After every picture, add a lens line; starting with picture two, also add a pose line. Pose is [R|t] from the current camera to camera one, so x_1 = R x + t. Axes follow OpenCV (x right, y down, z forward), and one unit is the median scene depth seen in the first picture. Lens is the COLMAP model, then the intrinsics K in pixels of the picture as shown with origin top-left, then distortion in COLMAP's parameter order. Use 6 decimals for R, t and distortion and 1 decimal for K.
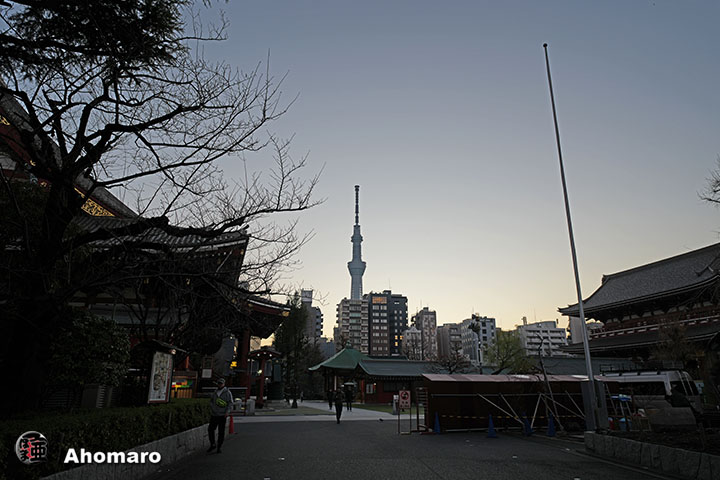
lens RADIAL K [[477.3, 0, 356.6], [0, 477.3, 238.1], [0, 0, 1]] dist [0.001300, -0.000014]
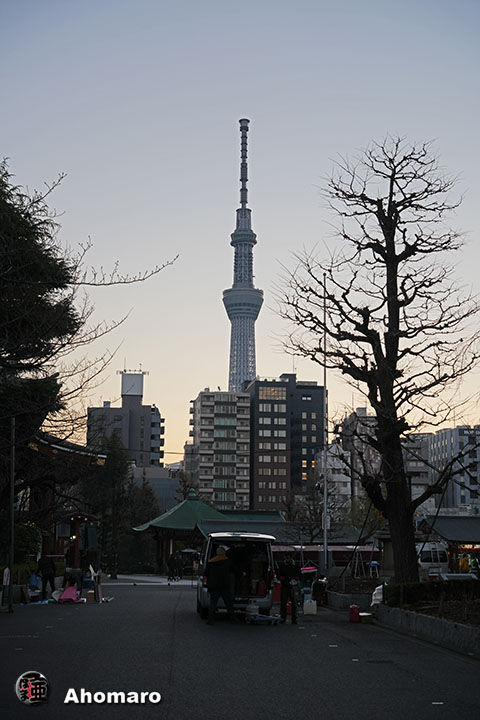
lens RADIAL K [[1061.0, 0, 241.2], [0, 1061.0, 360.6], [0, 0, 1]] dist [0.040907, 0.000000]
pose [[0.999984, 0.004836, -0.002882, 0.017187], [-0.004455, 0.992752, 0.120096, -0.044314], [0.003442, -0.120081, 0.992758, -0.142854]]
